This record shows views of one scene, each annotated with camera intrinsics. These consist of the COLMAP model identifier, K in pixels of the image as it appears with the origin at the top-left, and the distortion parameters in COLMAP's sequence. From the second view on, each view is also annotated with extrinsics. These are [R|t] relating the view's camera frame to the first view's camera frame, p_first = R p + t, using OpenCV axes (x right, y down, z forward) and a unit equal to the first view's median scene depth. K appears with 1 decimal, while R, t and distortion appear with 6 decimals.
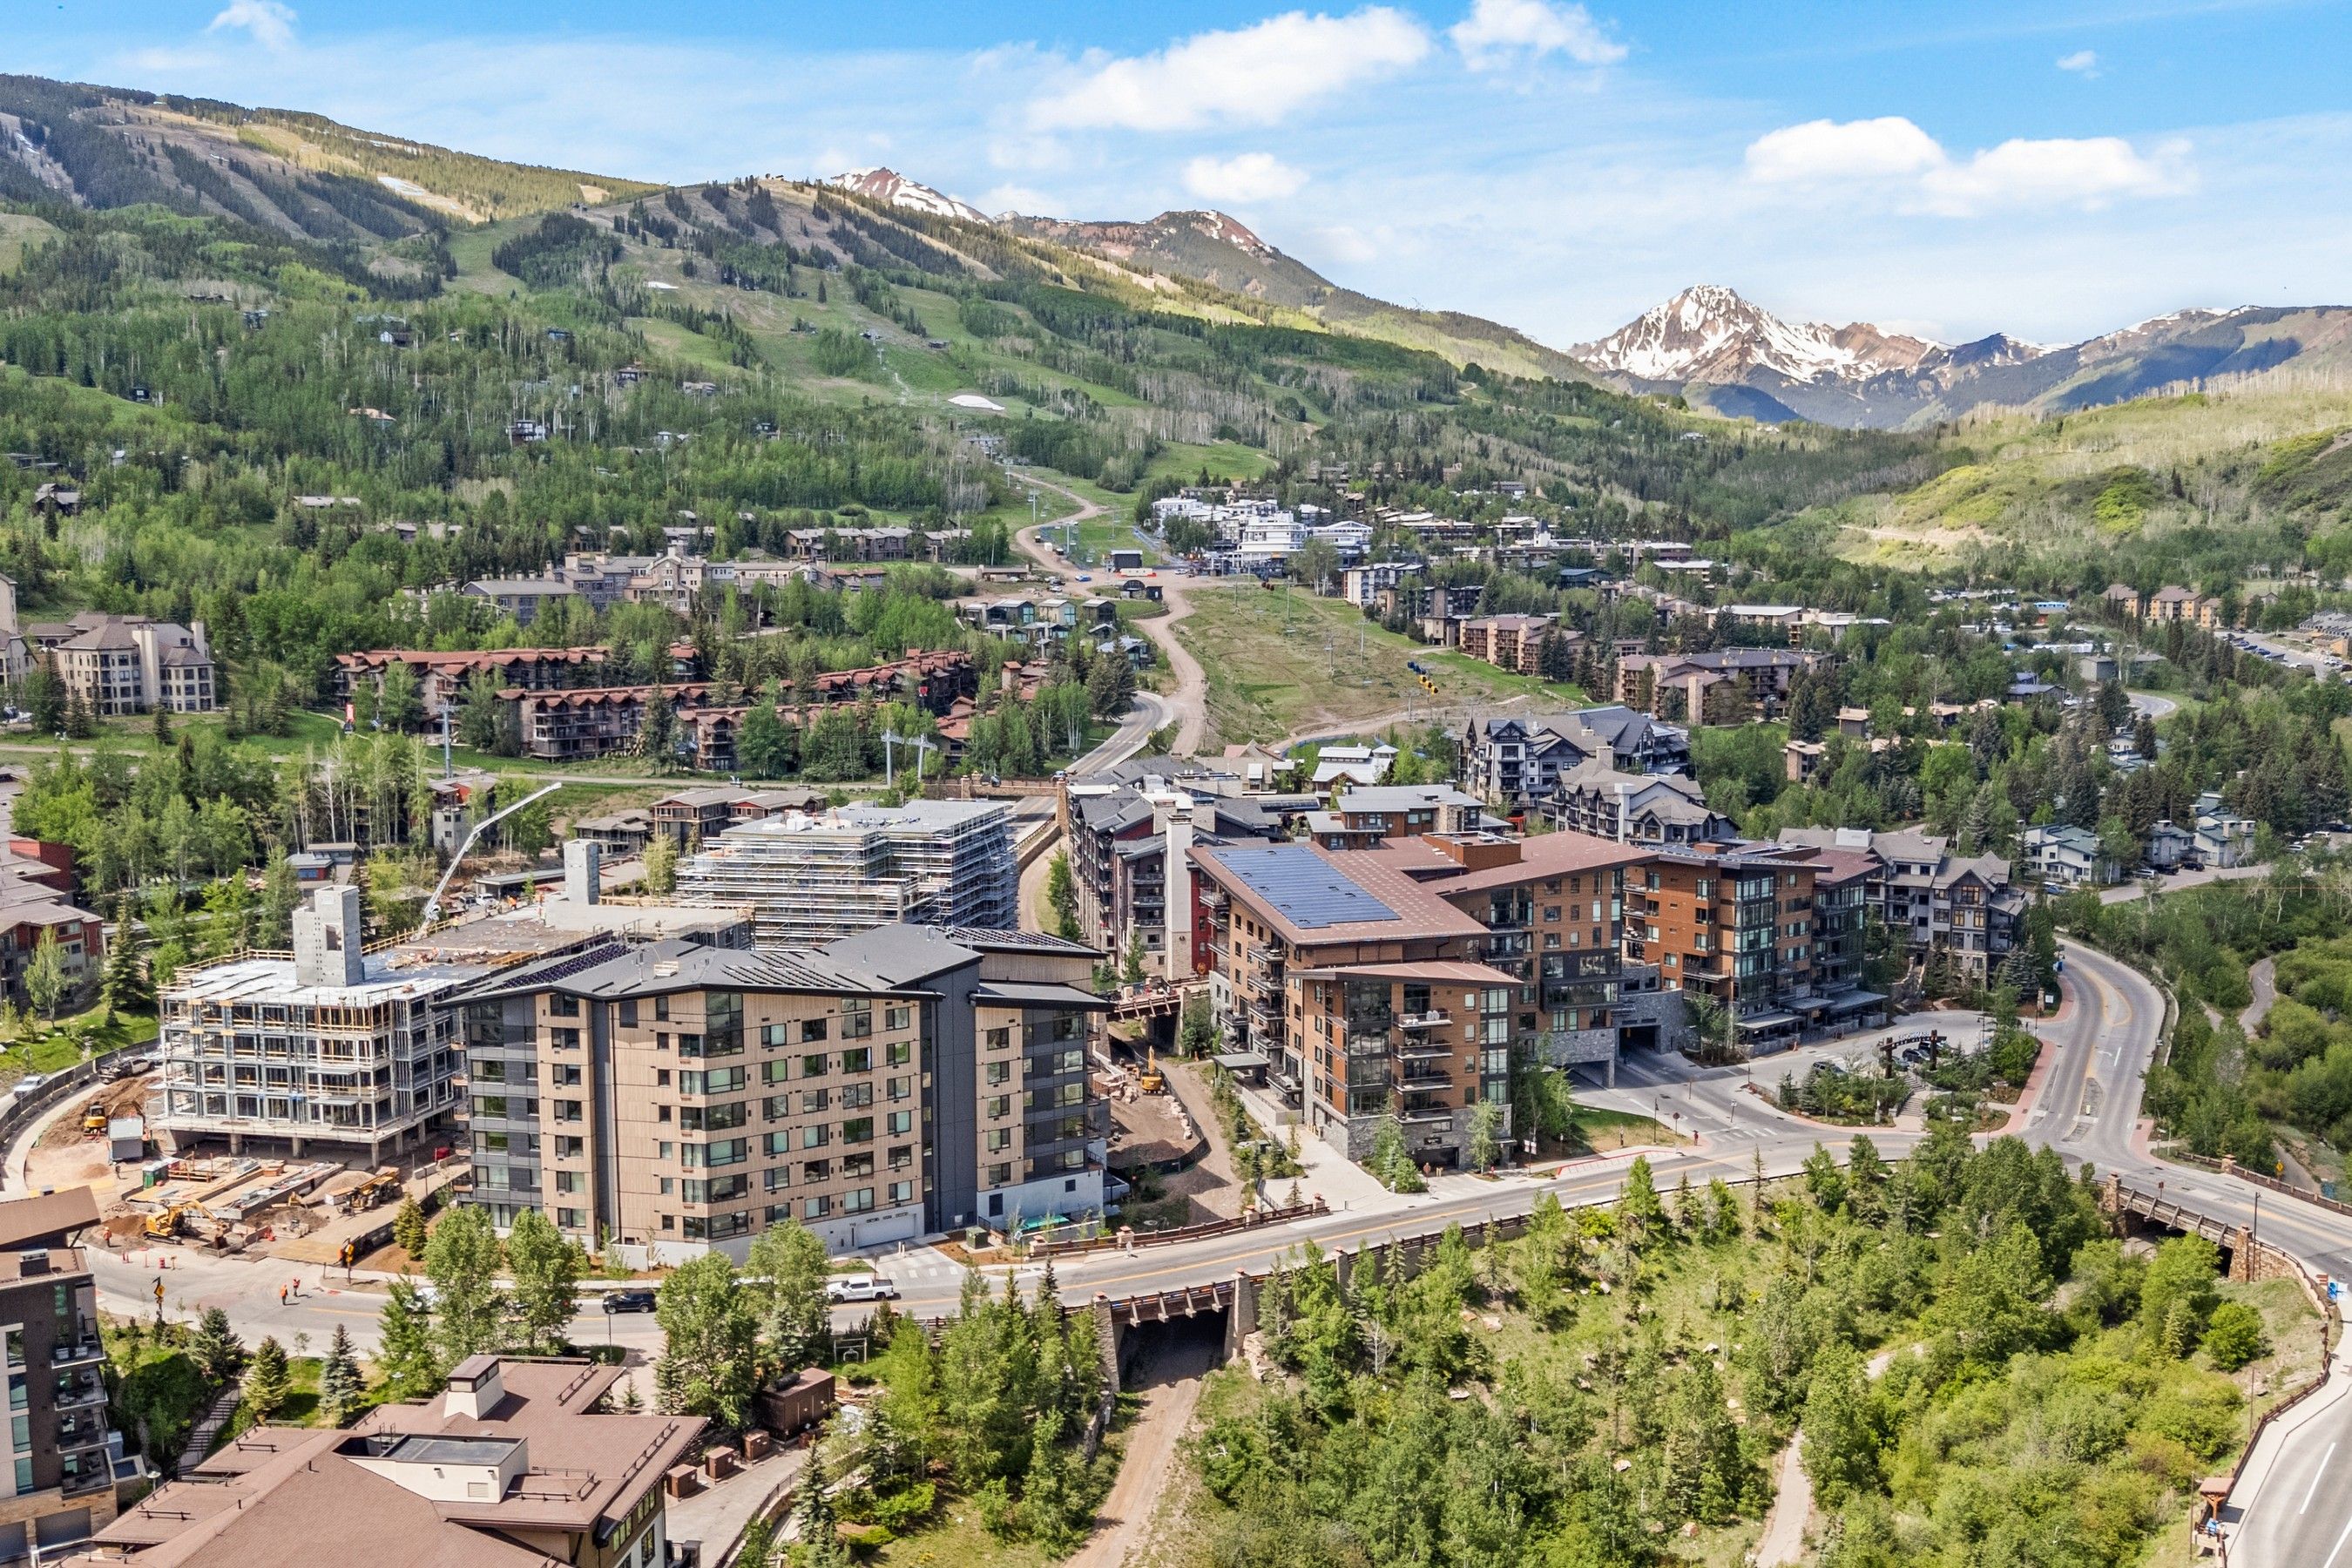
lens RADIAL K [[2016.5, 0, 1181.2], [0, 2016.5, 786.8], [0, 0, 1]] dist [0.097877, -0.155883]
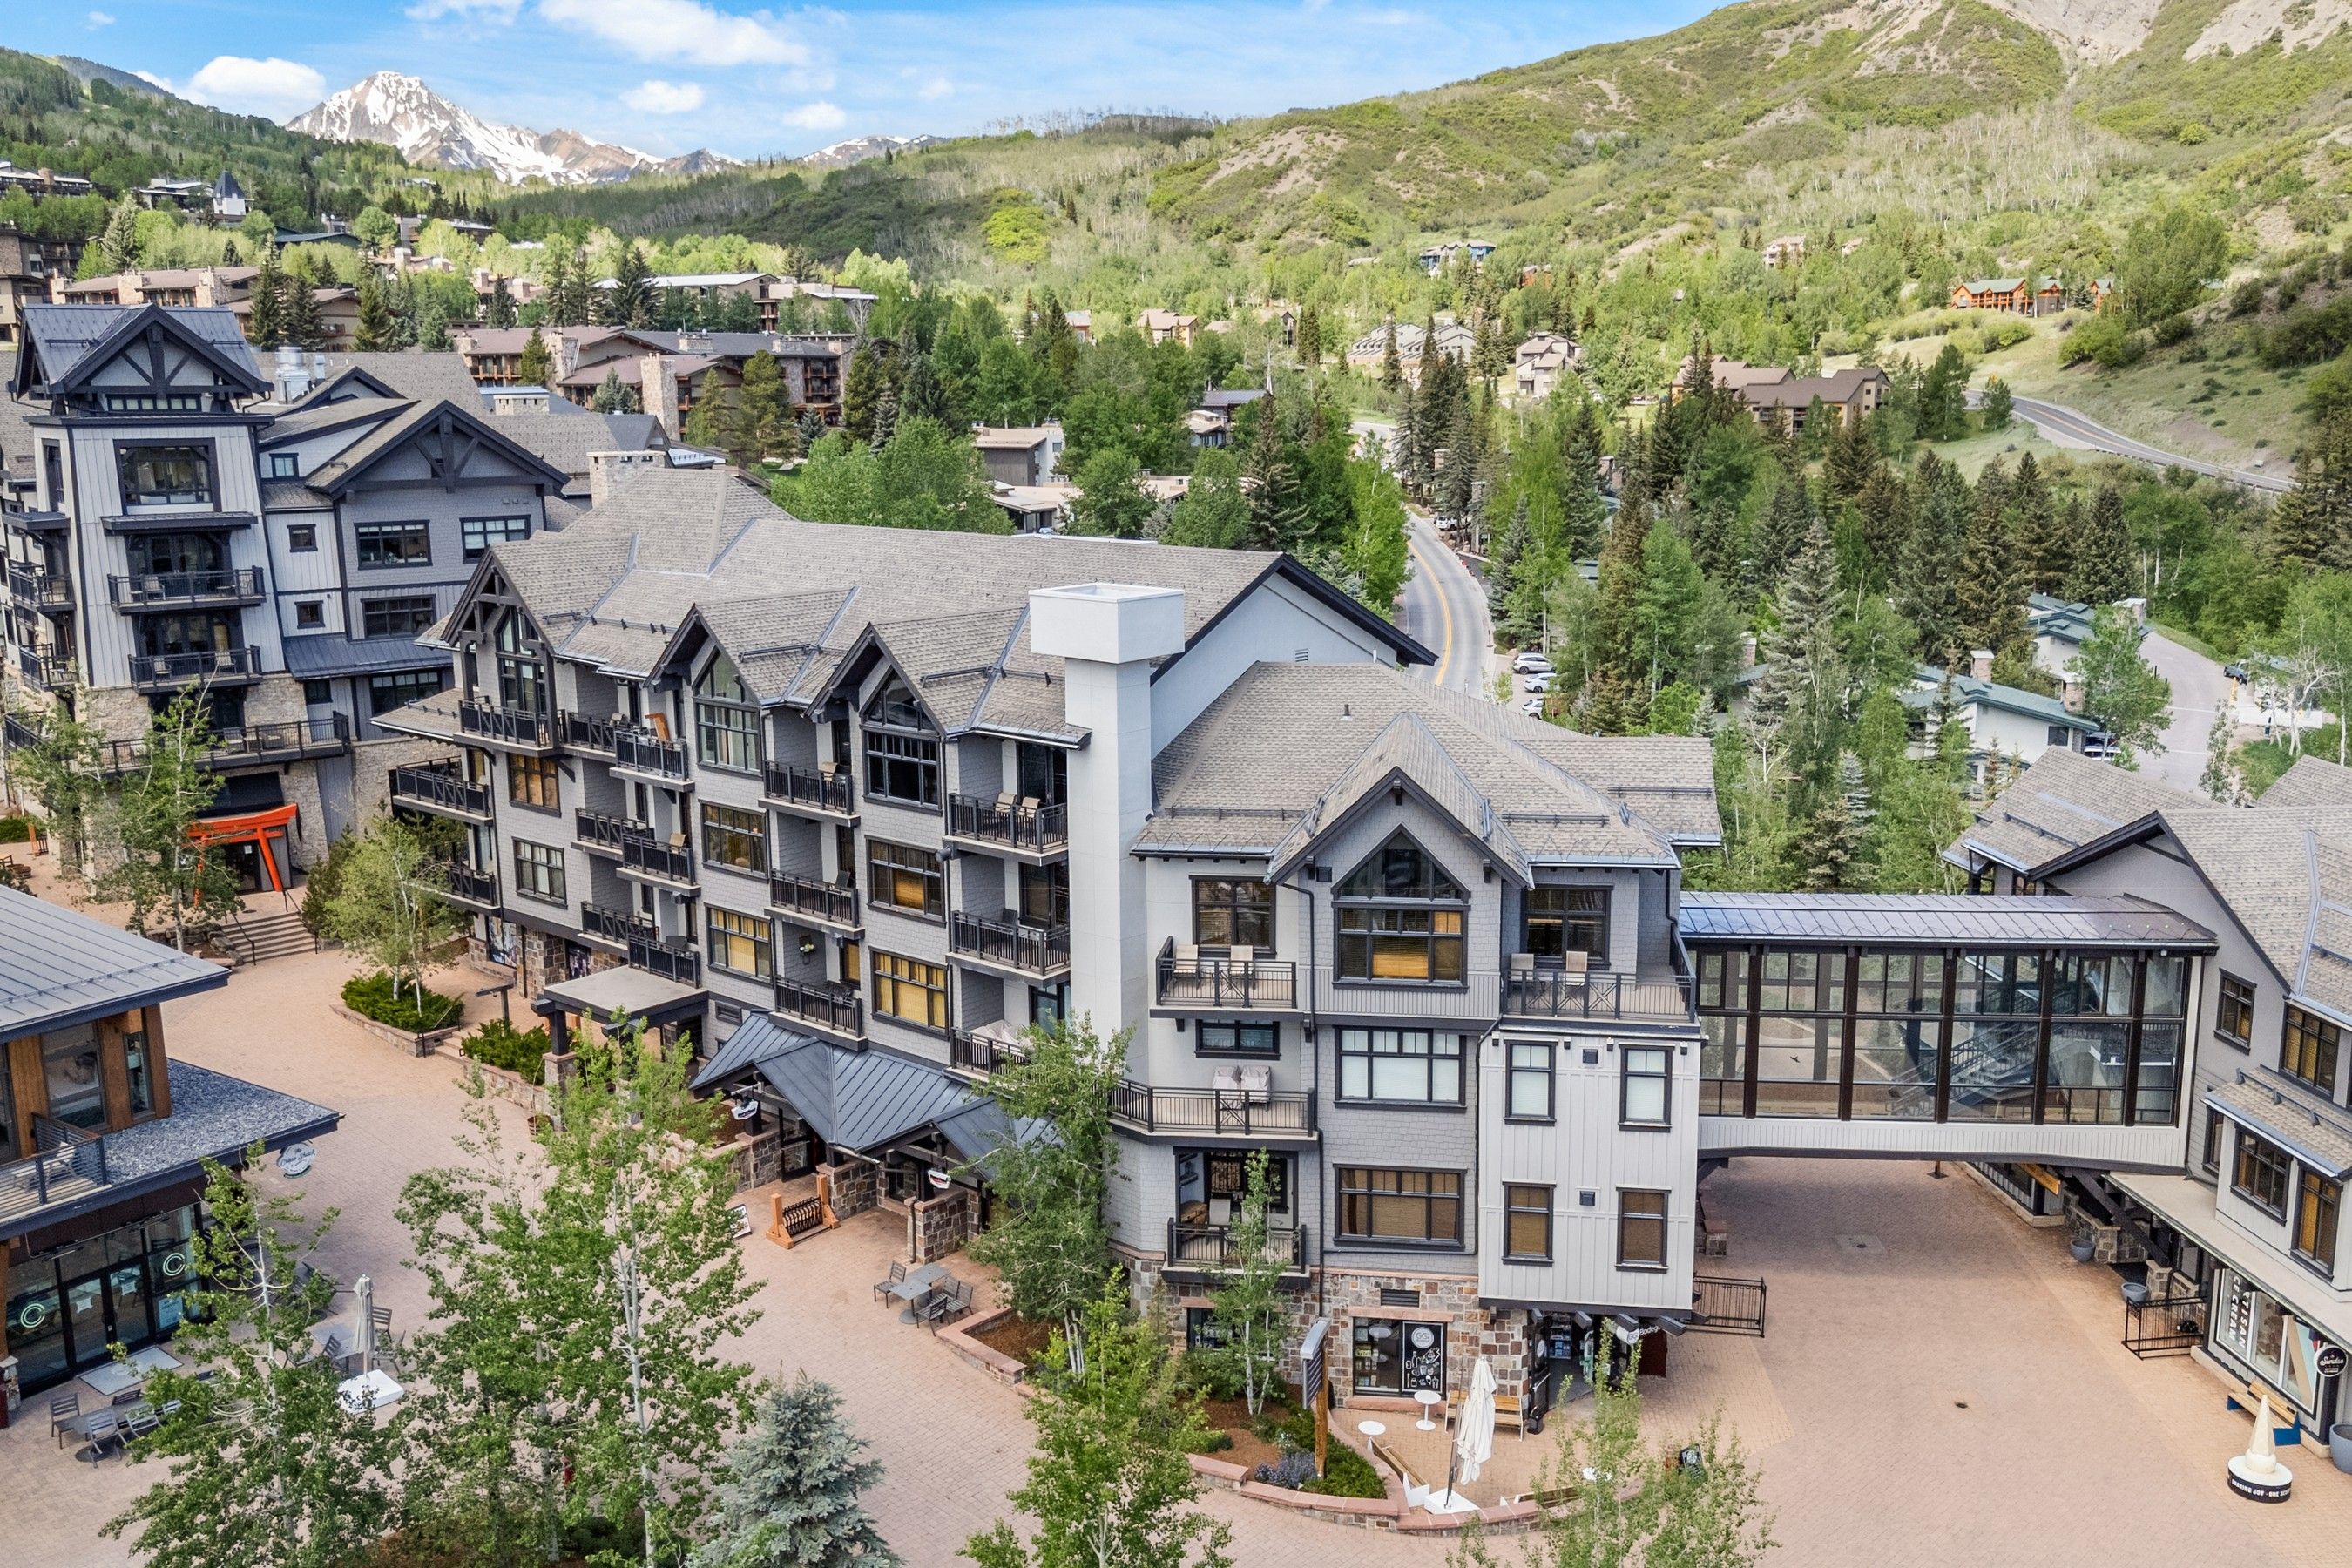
lens RADIAL K [[2027.5, 0, 1145.6], [0, 2027.5, 778.2], [0, 0, 1]] dist [0.084770, -0.061666]
pose [[0.833846, -0.110313, 0.540863, 0.062736], [0.068340, 0.992920, 0.097154, -0.000646], [-0.547751, -0.044049, 0.835481, 0.376061]]
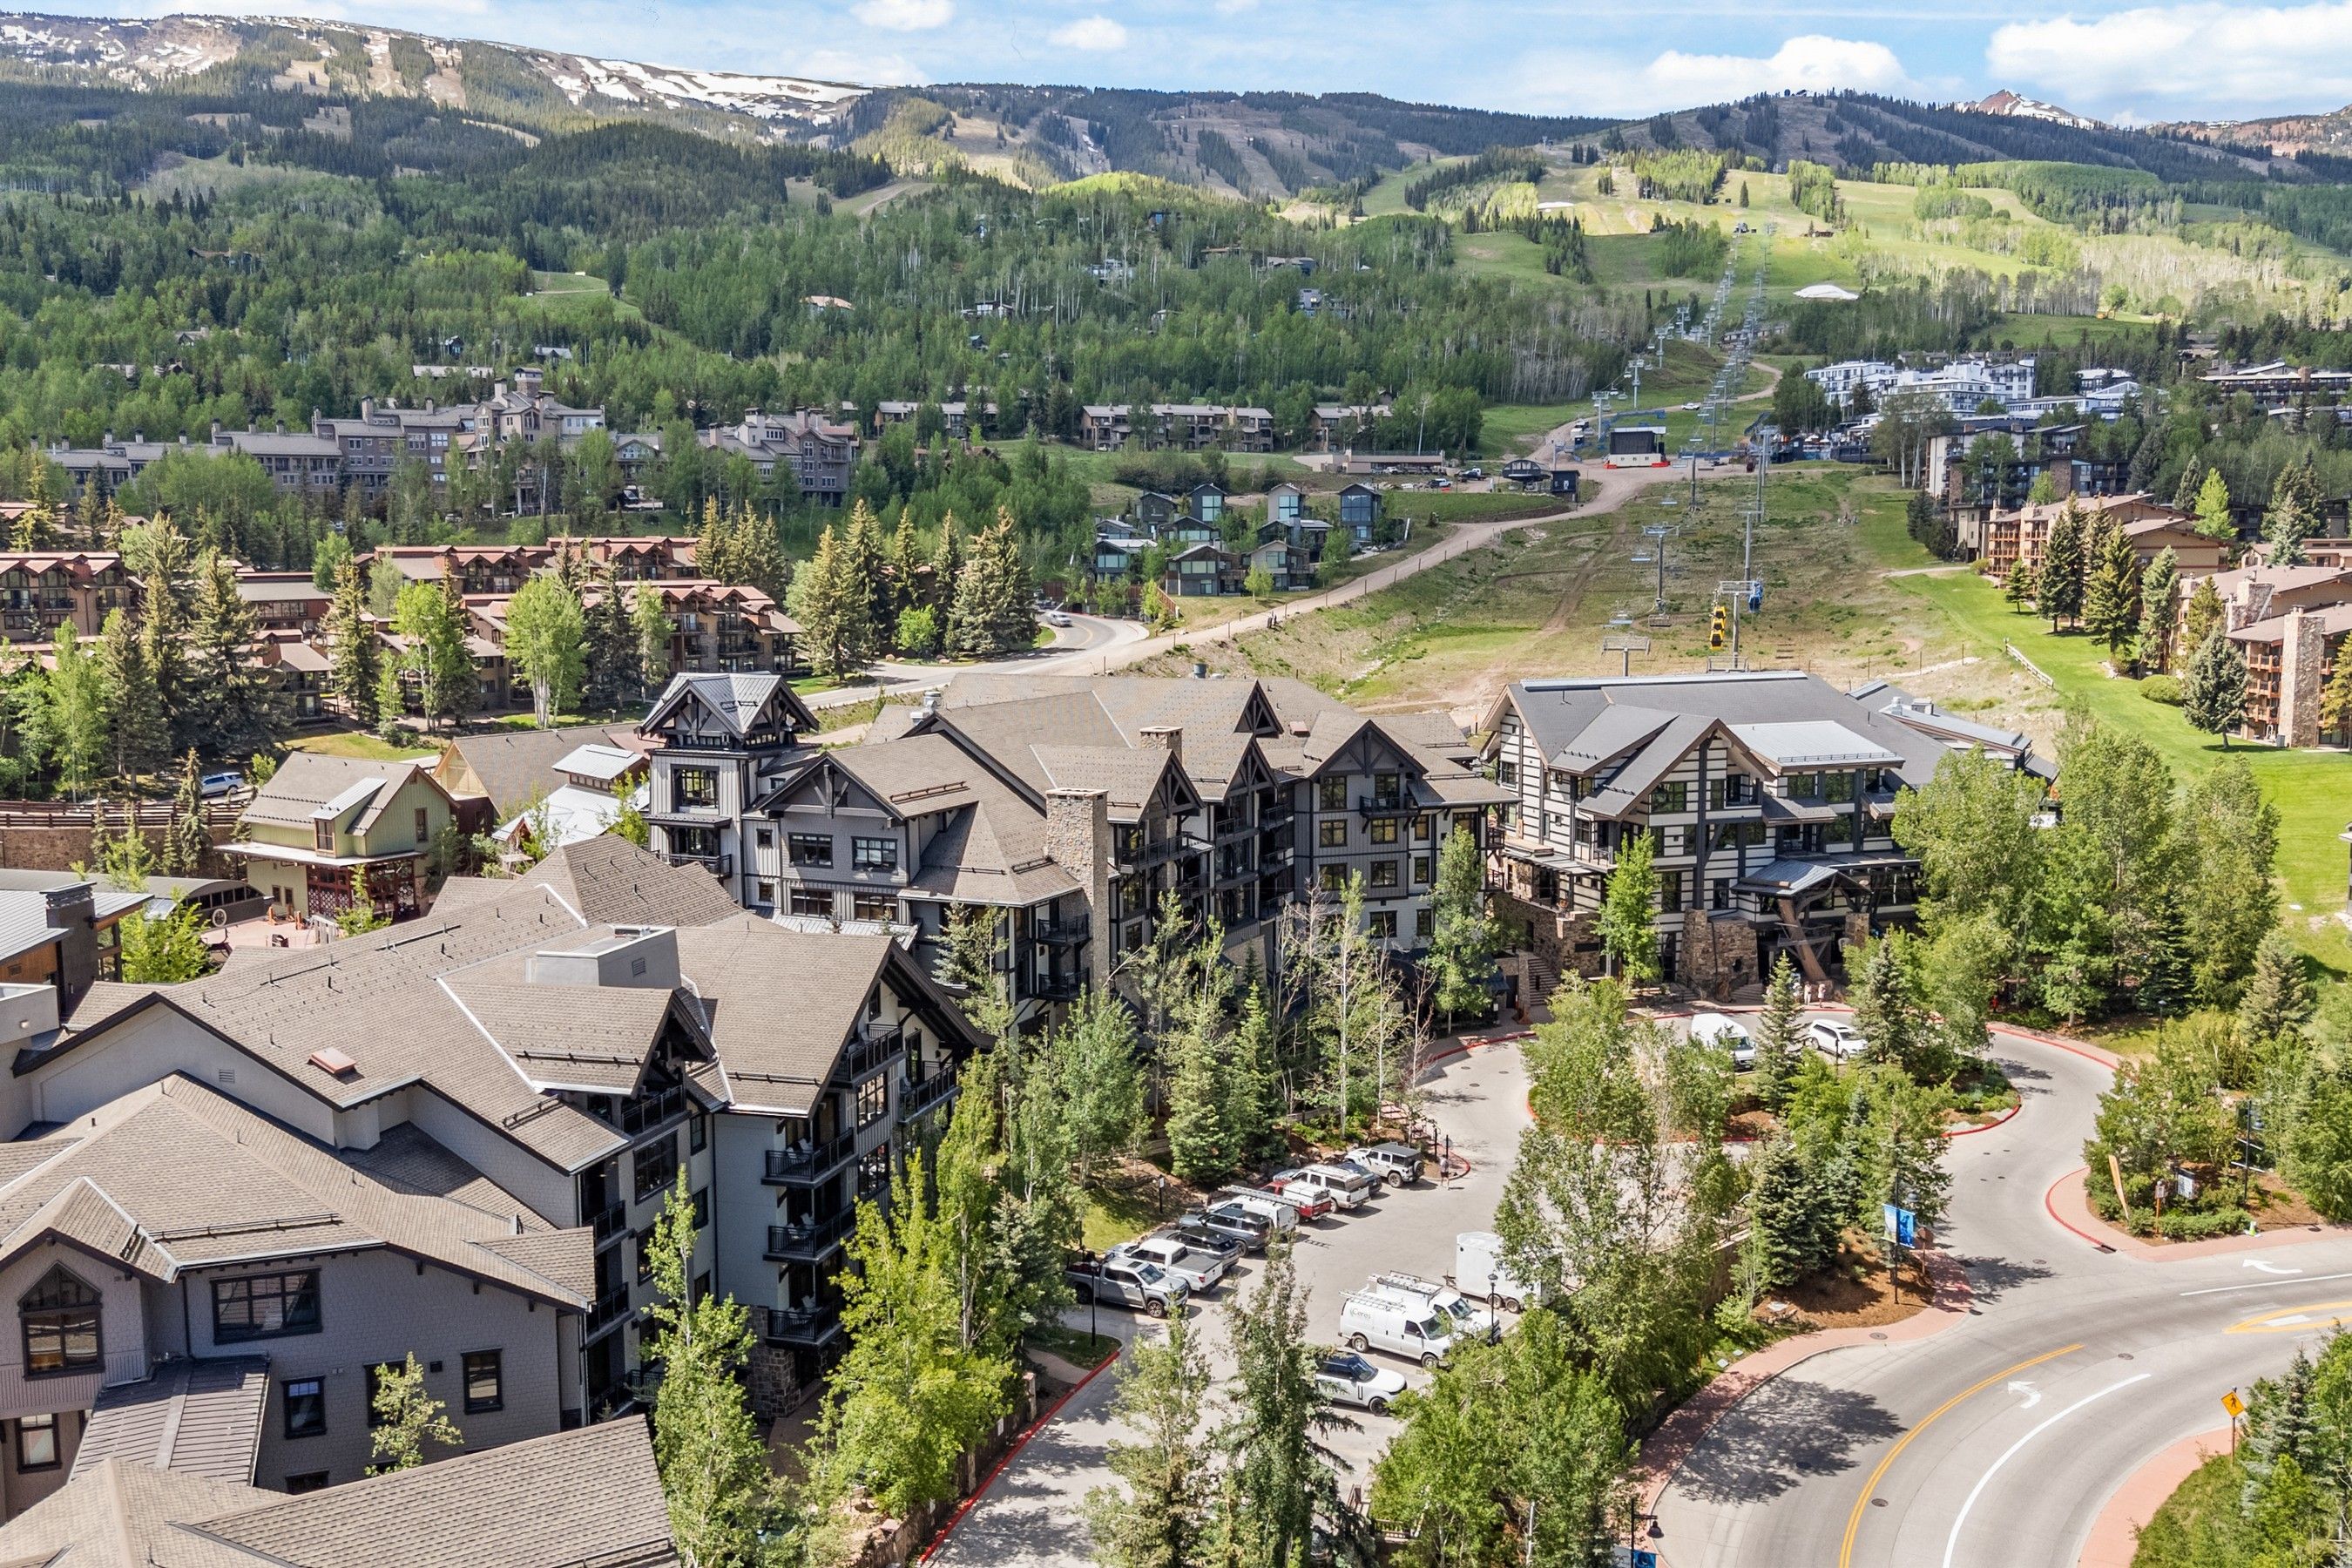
lens RADIAL K [[2016.5, 0, 1181.2], [0, 2016.5, 786.8], [0, 0, 1]] dist [0.097877, -0.155883]
pose [[0.856274, 0.058728, -0.513172, 0.176467], [-0.053853, 0.998251, 0.024383, -0.013484], [0.513706, 0.006757, 0.857940, 0.377142]]
